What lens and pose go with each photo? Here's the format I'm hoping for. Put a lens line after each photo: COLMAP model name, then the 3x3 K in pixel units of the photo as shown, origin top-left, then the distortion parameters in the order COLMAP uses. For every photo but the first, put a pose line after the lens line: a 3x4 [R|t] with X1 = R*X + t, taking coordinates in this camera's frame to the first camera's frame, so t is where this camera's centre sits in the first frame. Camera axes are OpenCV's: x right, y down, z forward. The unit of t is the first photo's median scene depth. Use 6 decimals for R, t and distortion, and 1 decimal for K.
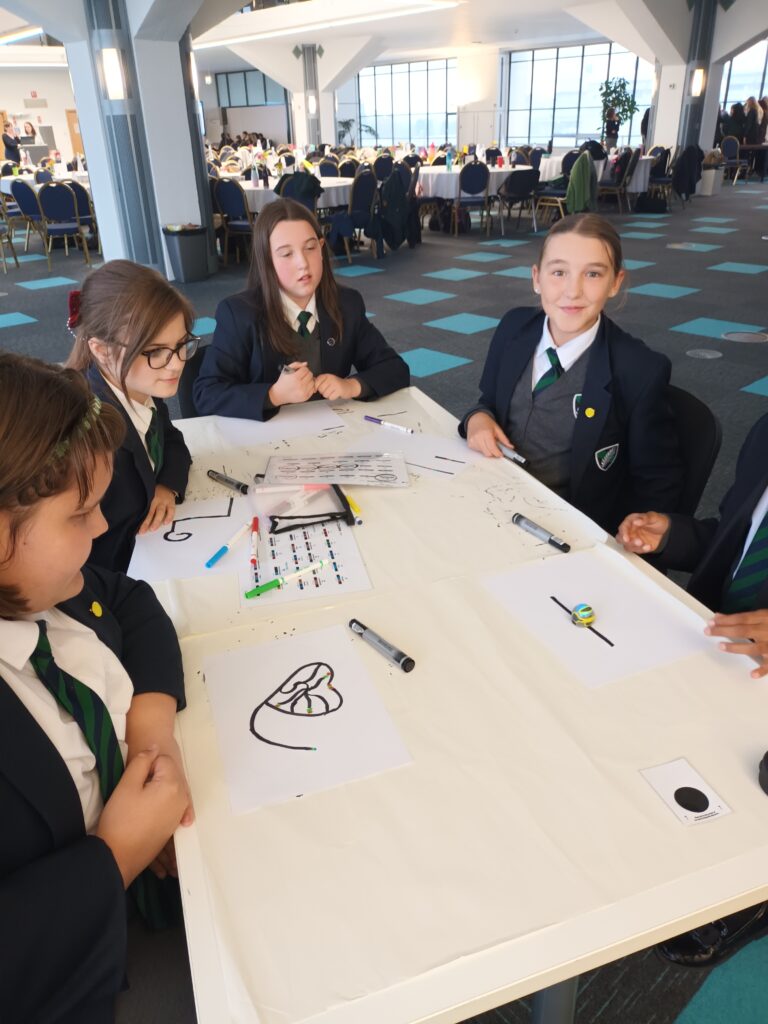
lens RADIAL K [[776.0, 0, 384.0], [0, 776.0, 512.0], [0, 0, 1]] dist [-0.007446, -0.008923]
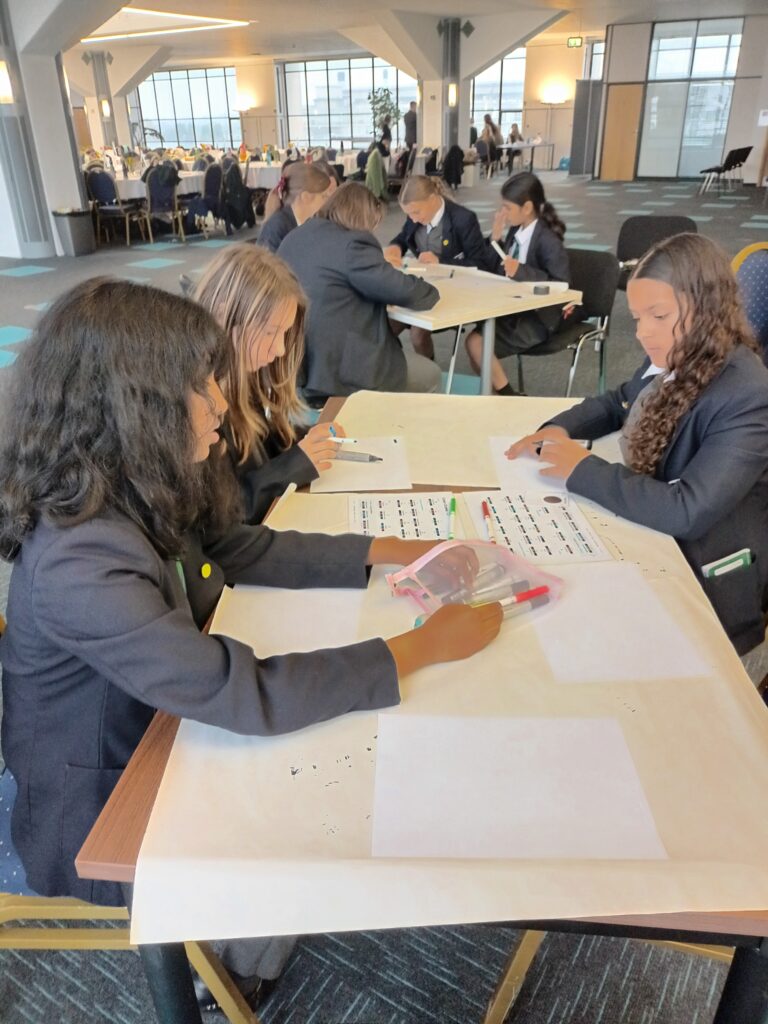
lens RADIAL K [[776.0, 0, 384.0], [0, 776.0, 512.0], [0, 0, 1]] dist [-0.007446, -0.008923]
pose [[0.962134, -0.112736, 0.248171, -0.053004], [0.114042, 0.993434, 0.009153, 0.053389], [-0.247573, 0.019496, 0.968673, -0.102935]]
